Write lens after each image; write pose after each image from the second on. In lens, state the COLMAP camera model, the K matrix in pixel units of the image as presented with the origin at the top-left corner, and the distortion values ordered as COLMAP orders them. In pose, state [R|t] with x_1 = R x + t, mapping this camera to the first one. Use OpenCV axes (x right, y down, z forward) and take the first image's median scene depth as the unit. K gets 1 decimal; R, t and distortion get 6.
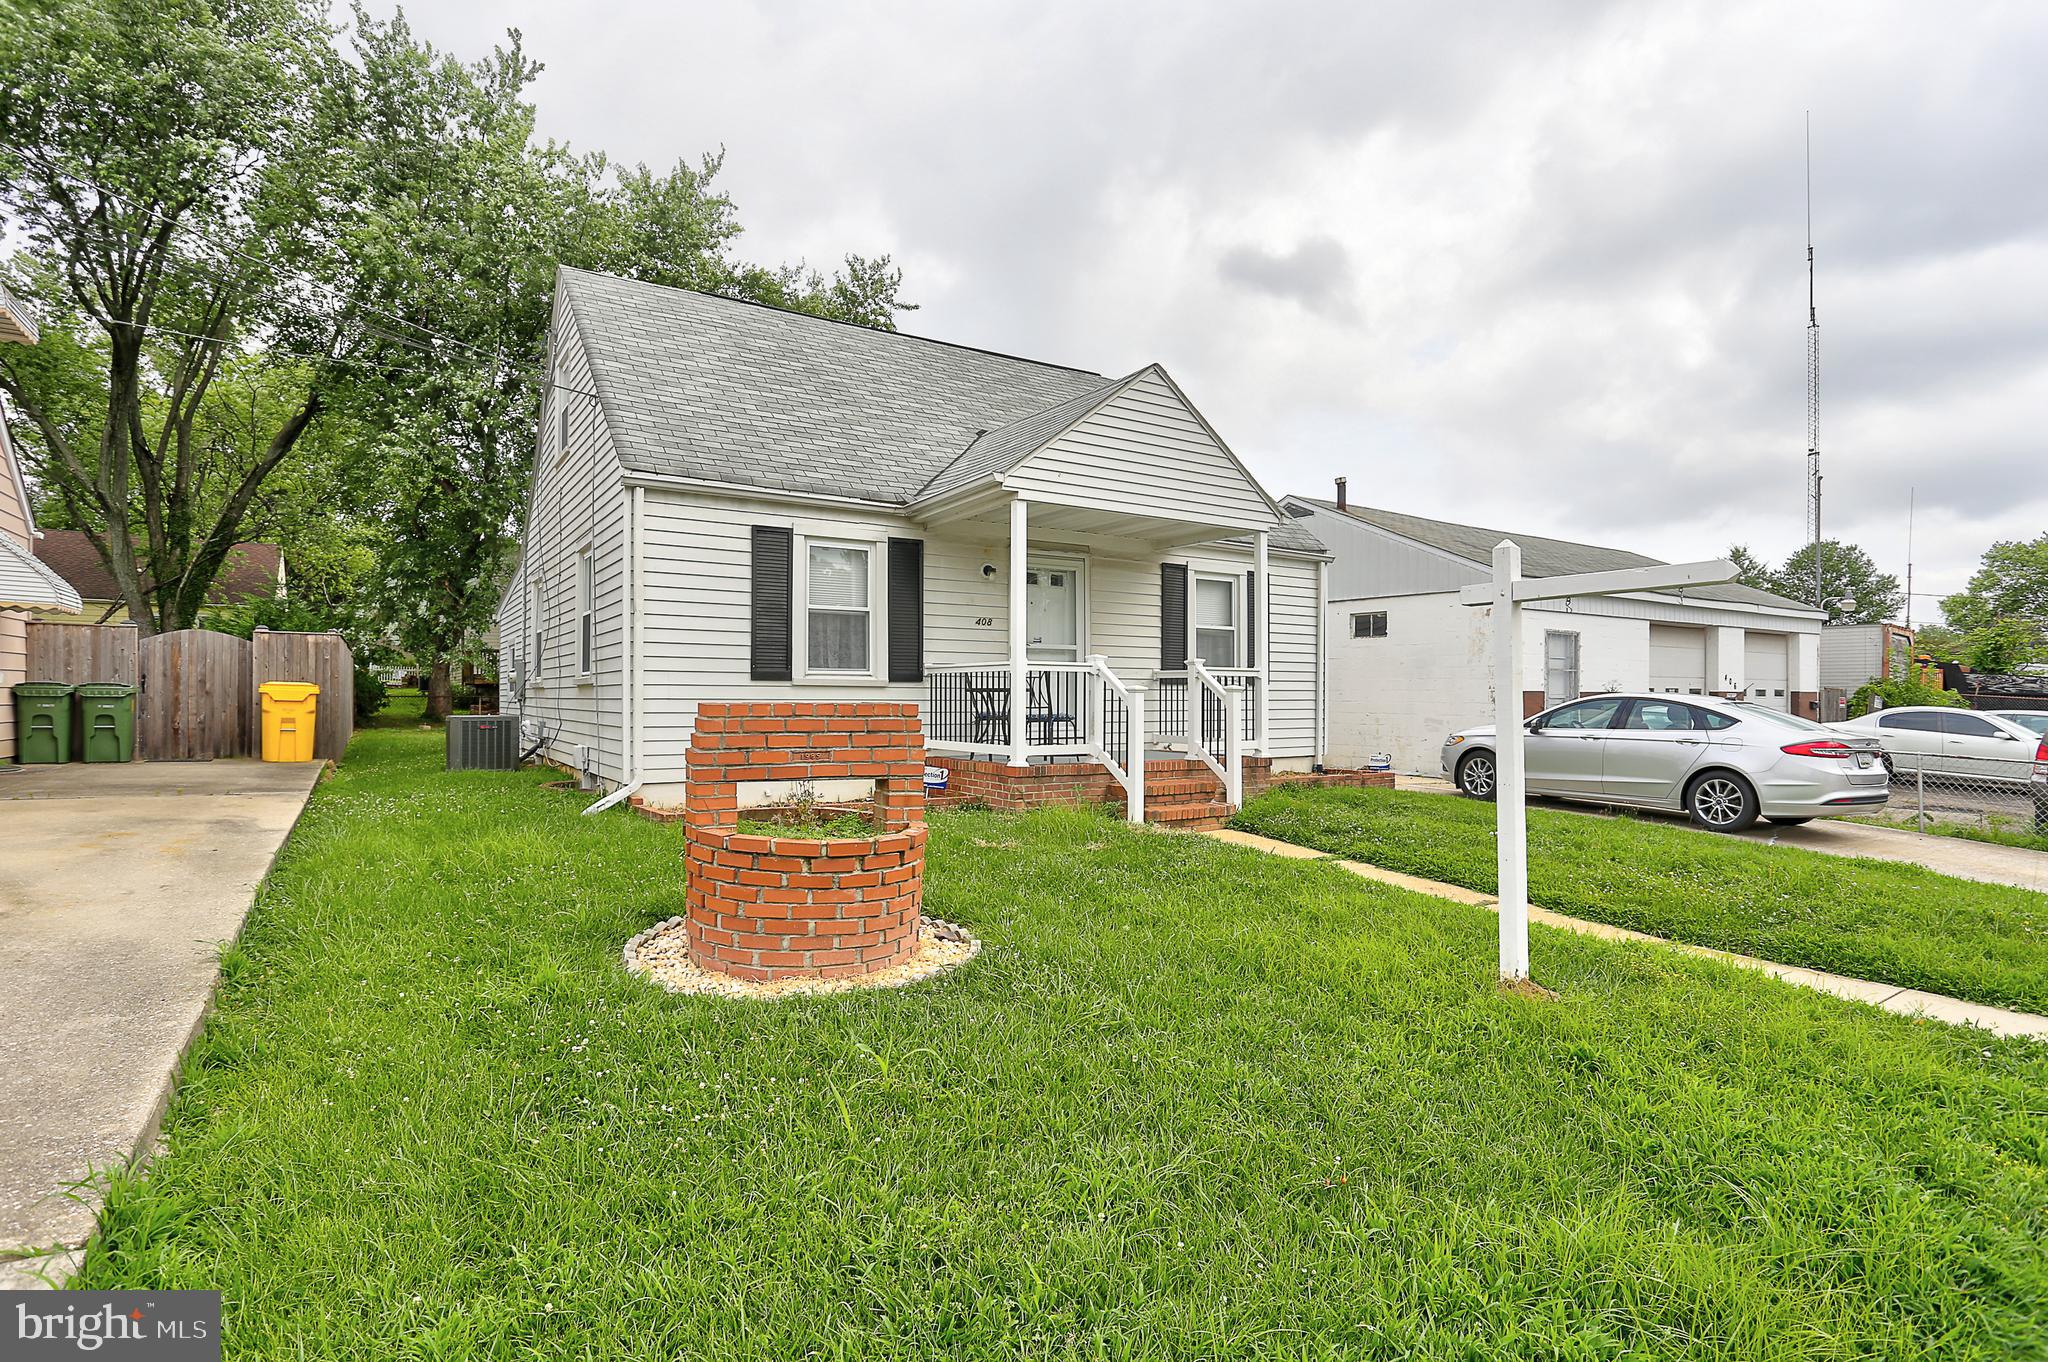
lens RADIAL K [[1017.2, 0, 1025.8], [0, 1017.2, 663.1], [0, 0, 1]] dist [-0.076996, 0.035010]
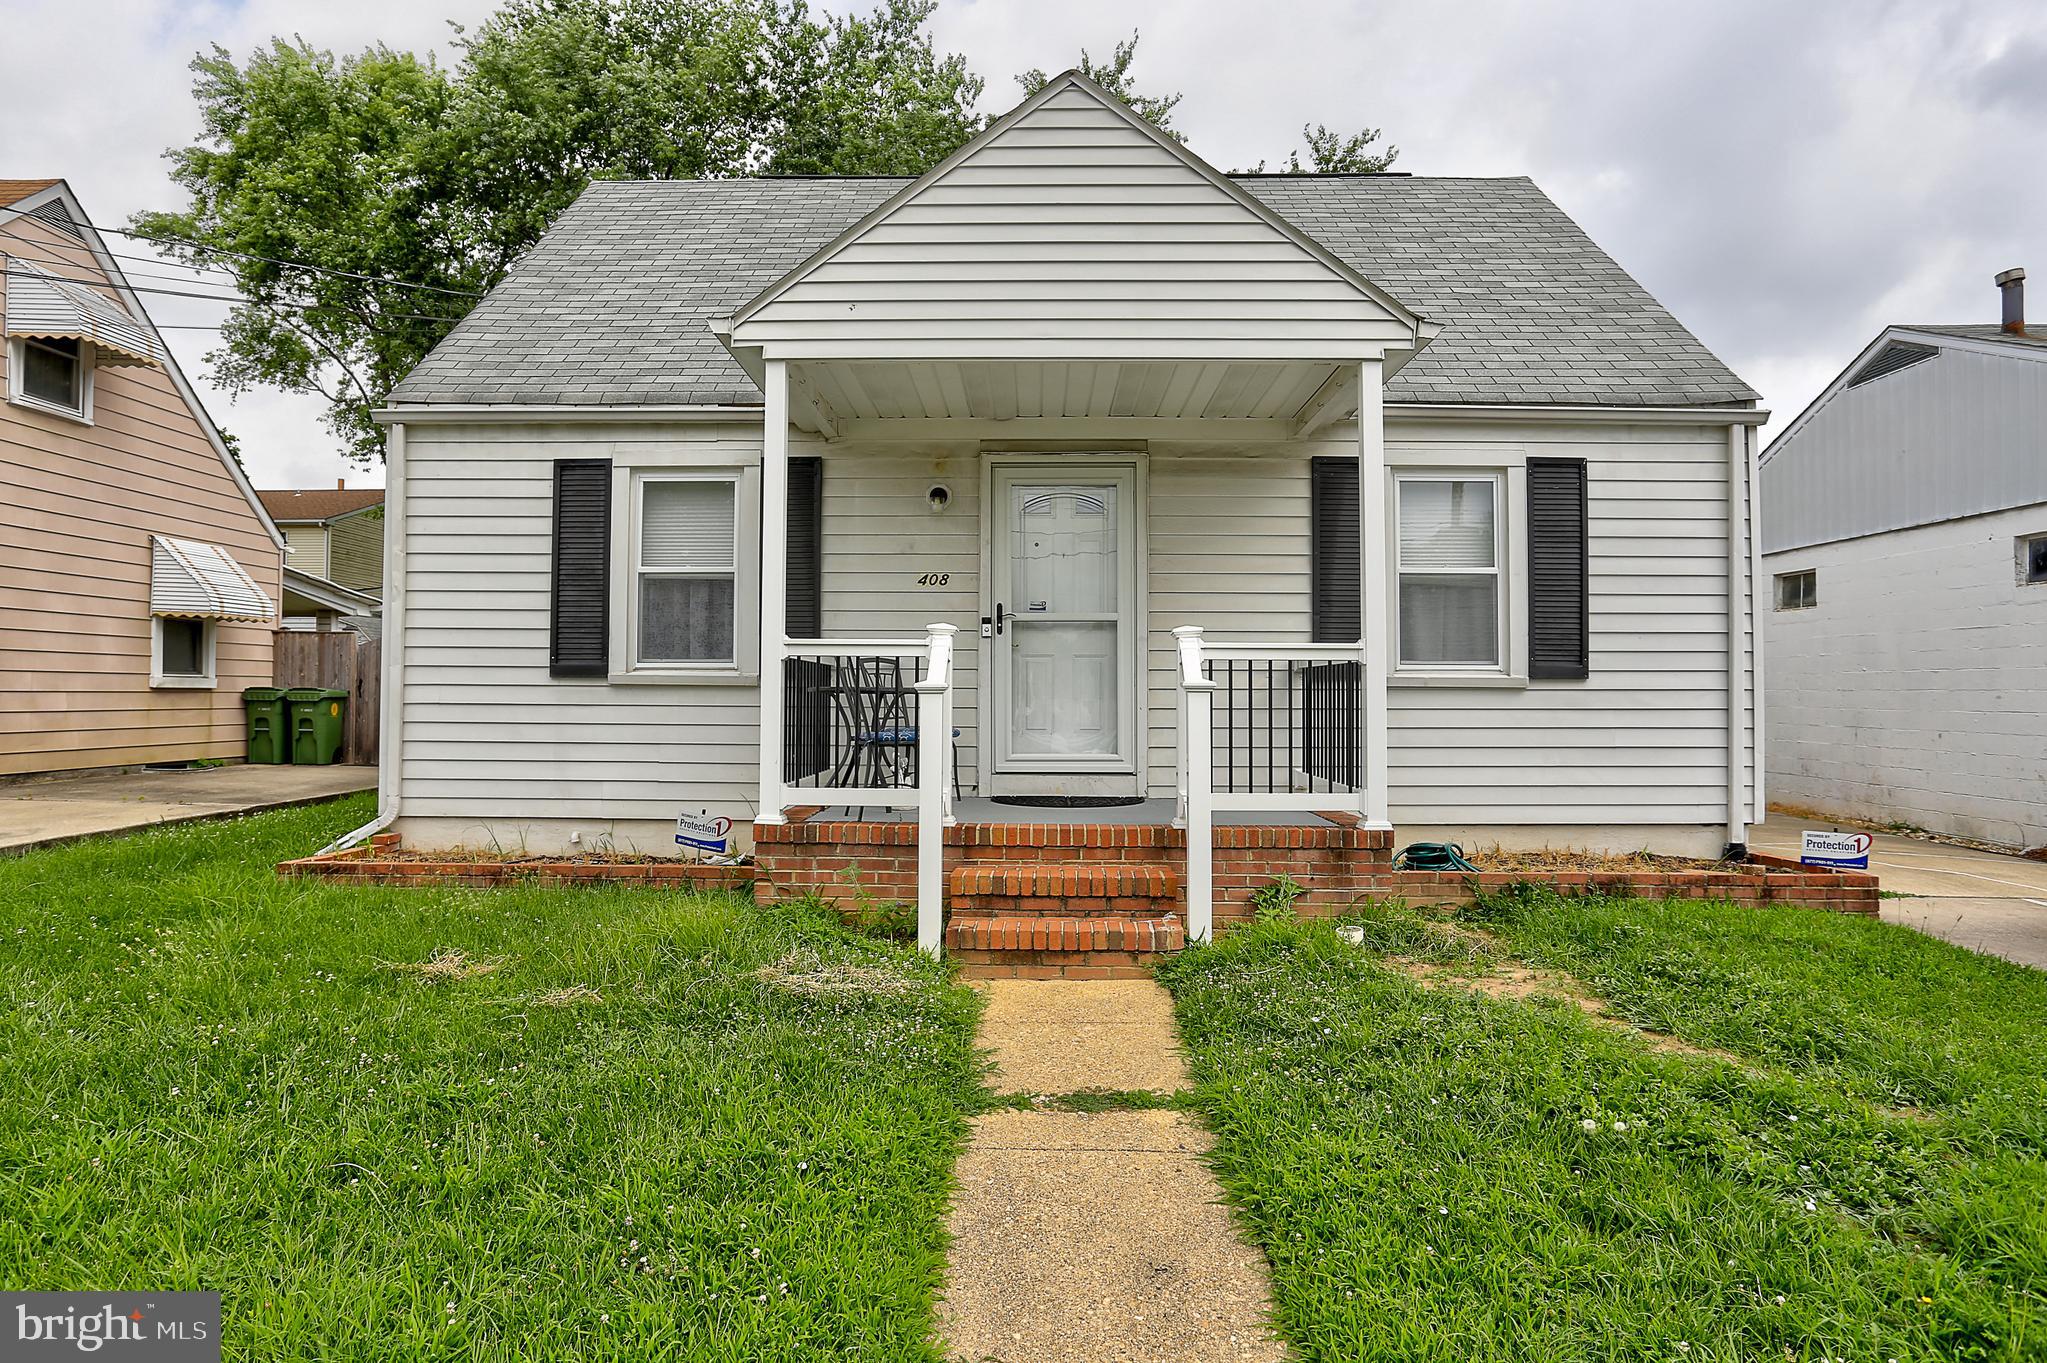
lens RADIAL K [[1177.5, 0, 1023.5], [0, 1177.5, 681.5], [0, 0, 1]] dist [-0.035417, 0.002557]
pose [[0.826647, -0.007406, -0.562672, 0.447627], [0.016076, 0.999816, 0.010458, 0.015705], [0.562491, -0.017691, 0.826614, 0.484050]]
